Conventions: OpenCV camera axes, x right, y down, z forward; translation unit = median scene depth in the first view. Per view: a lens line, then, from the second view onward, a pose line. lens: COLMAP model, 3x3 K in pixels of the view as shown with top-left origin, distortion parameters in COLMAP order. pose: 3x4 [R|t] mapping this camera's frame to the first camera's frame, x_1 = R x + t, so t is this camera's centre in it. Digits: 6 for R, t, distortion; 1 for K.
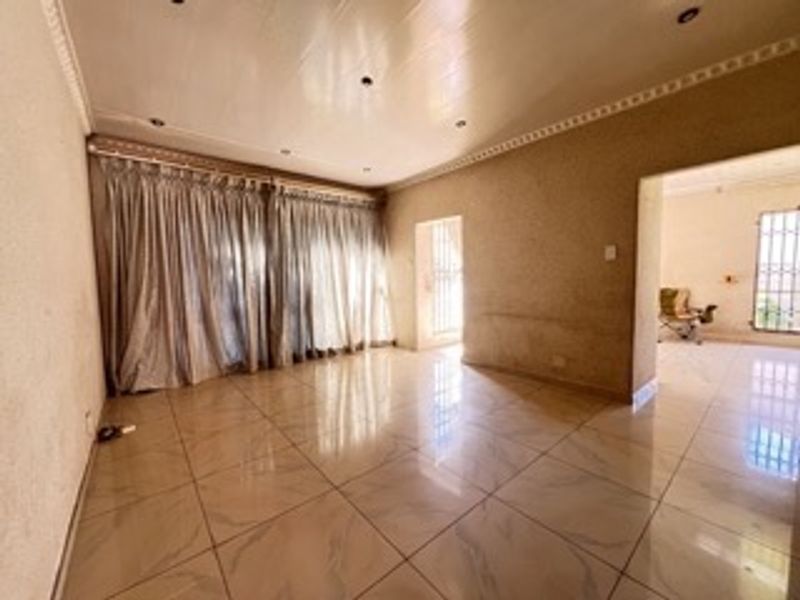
lens RADIAL K [[321.2, 0, 400.0], [0, 321.2, 300.0], [0, 0, 1]] dist [-0.000453, 0.000115]
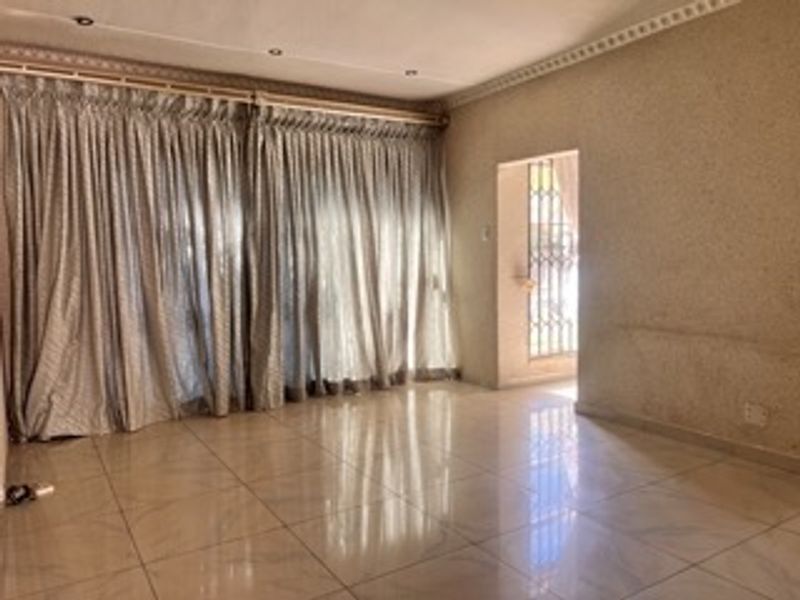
lens RADIAL K [[604.1, 0, 400.0], [0, 604.1, 300.0], [0, 0, 1]] dist [0.036703, -0.006218]
pose [[0.990730, 0.010869, -0.135412, 0.032206], [-0.009759, 0.999913, 0.008854, -0.007111], [0.135496, -0.007450, 0.990750, -0.096595]]
